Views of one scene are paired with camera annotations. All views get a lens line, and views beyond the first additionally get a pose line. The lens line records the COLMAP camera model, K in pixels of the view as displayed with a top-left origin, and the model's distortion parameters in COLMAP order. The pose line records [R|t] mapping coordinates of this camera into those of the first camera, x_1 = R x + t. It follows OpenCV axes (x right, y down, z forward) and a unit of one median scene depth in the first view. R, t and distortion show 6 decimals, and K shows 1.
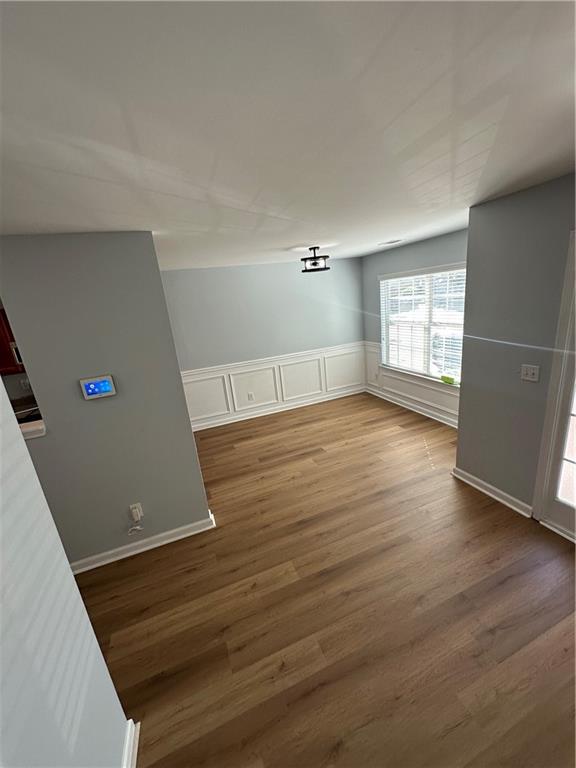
lens RADIAL K [[304.3, 0, 287.1], [0, 304.3, 385.0], [0, 0, 1]] dist [-0.000716, 0.000489]
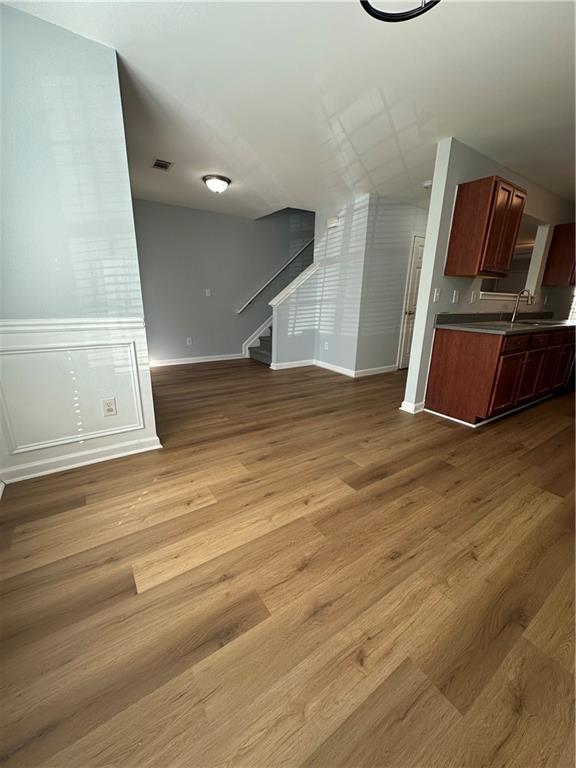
lens RADIAL K [[304.3, 0, 285.8], [0, 304.3, 383.7], [0, 0, 1]] dist [-0.000716, 0.000489]
pose [[-0.972967, 0.142262, -0.181924, 0.295473], [0.021043, 0.839077, 0.543606, -0.202526], [0.229983, 0.525083, -0.819388, 1.337594]]
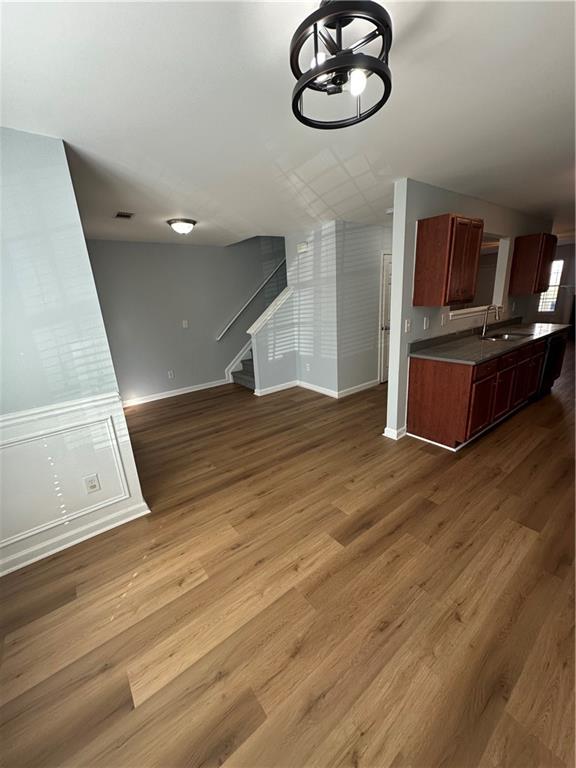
lens RADIAL K [[304.3, 0, 285.9], [0, 304.3, 383.6], [0, 0, 1]] dist [-0.000716, 0.000489]
pose [[-0.948069, 0.233237, -0.216254, 0.257129], [0.079686, 0.832397, 0.548420, -0.298615], [0.307921, 0.502708, -0.807756, 1.292907]]
